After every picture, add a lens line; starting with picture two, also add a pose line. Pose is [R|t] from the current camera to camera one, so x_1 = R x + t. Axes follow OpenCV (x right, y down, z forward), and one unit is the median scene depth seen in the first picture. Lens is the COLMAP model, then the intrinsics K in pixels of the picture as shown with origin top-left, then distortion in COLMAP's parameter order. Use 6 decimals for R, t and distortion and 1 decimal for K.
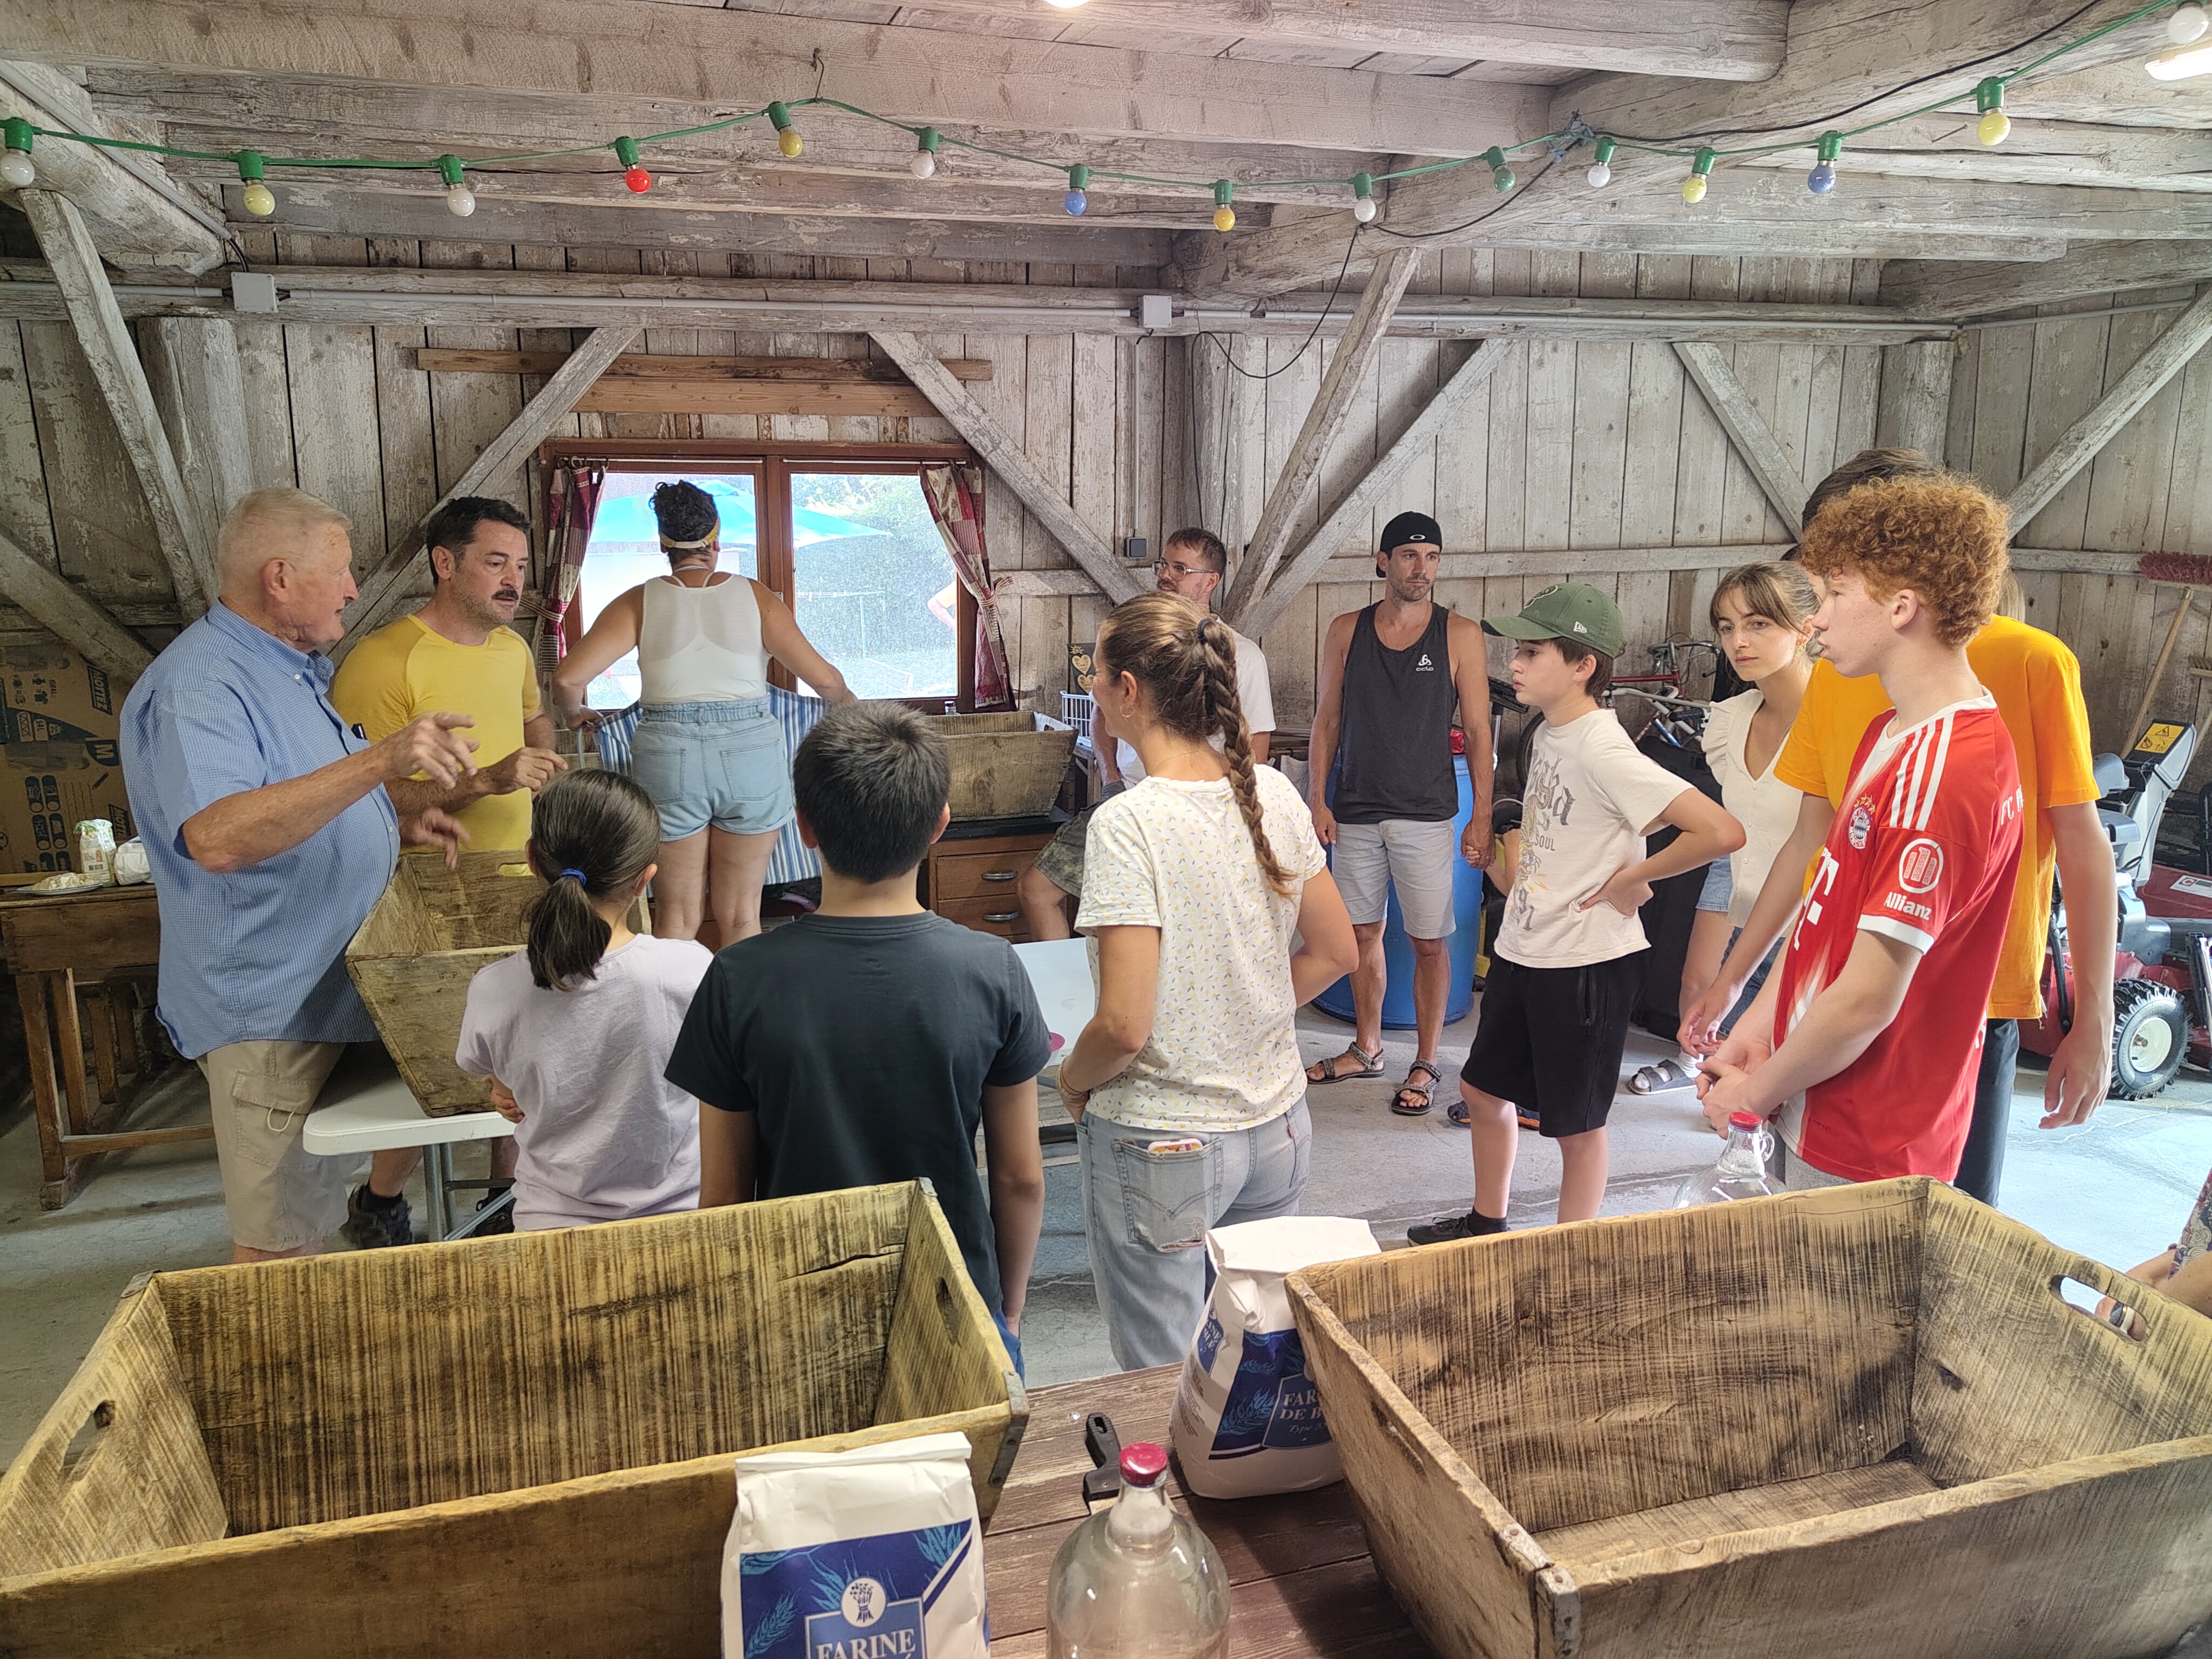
lens RADIAL K [[1534.3, 0, 1101.3], [0, 1534.3, 821.1], [0, 0, 1]] dist [0.005688, 0.001933]
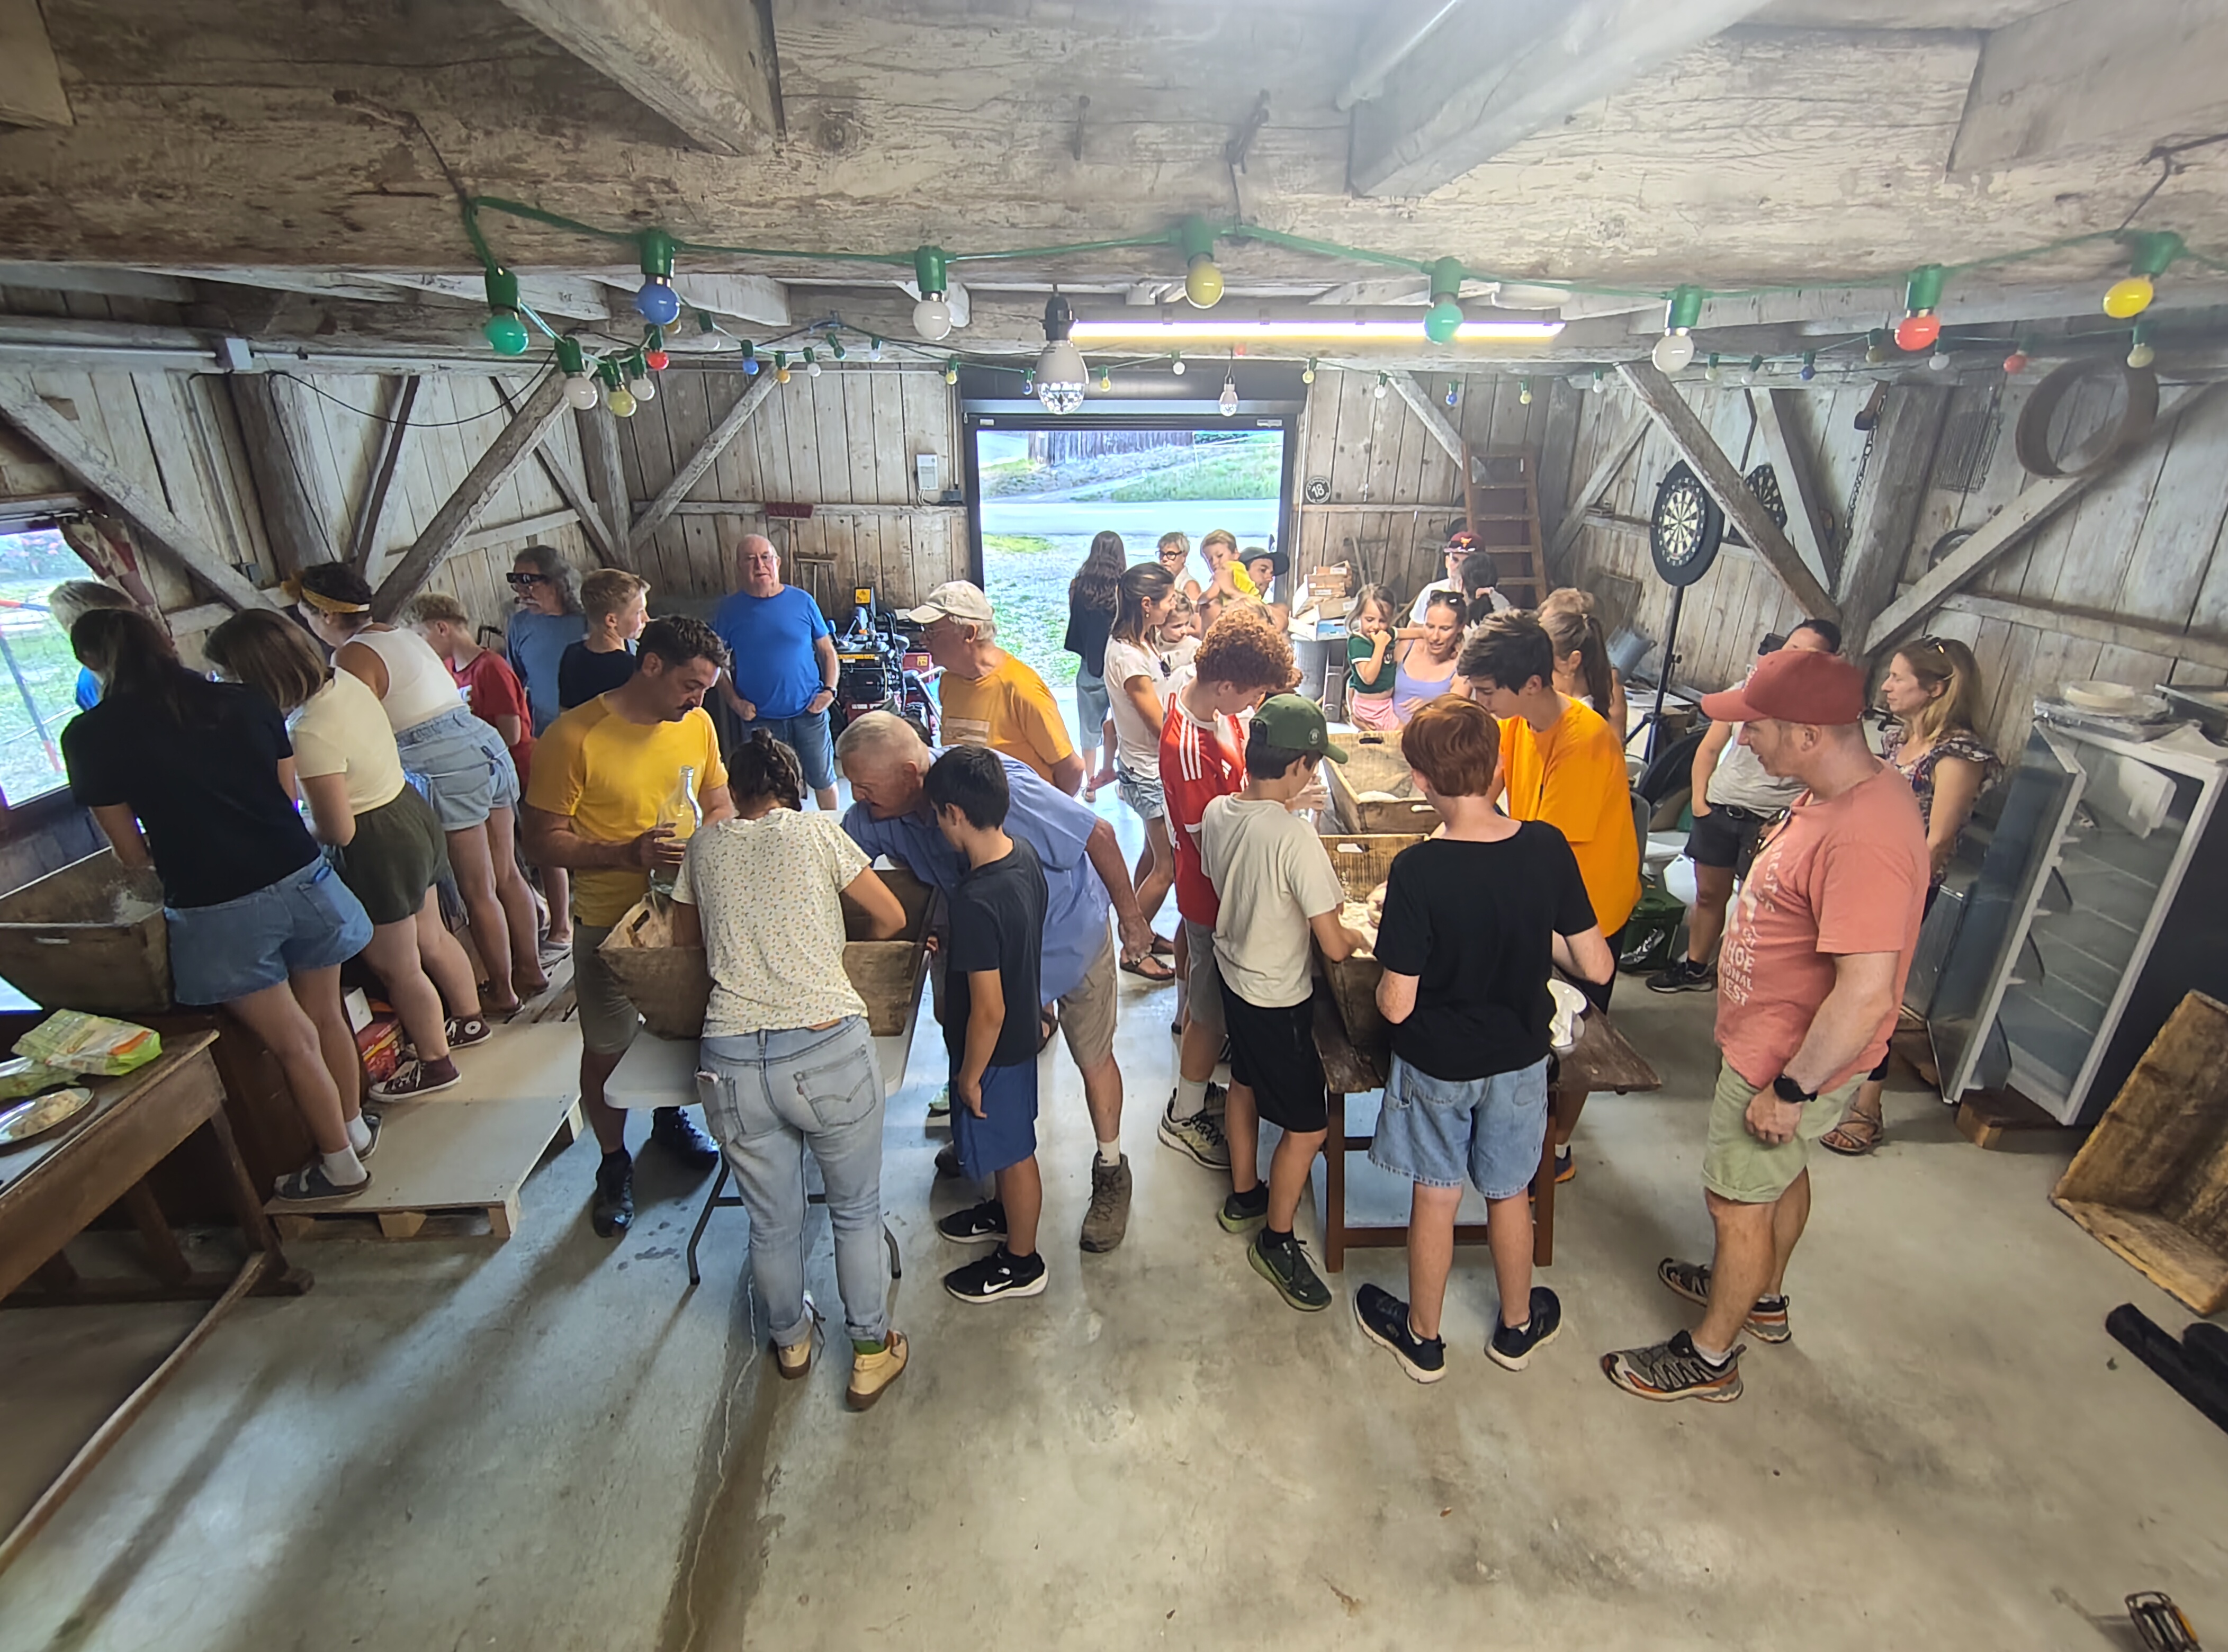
lens RADIAL K [[1017.5, 0, 1109.8], [0, 1017.5, 822.2], [0, 0, 1]] dist [-0.002891, 0.001418]
pose [[0.267118, -0.362304, 0.892964, -0.600609], [0.191746, 0.928088, 0.319196, -0.144292], [-0.944395, 0.085959, 0.317379, 0.230733]]
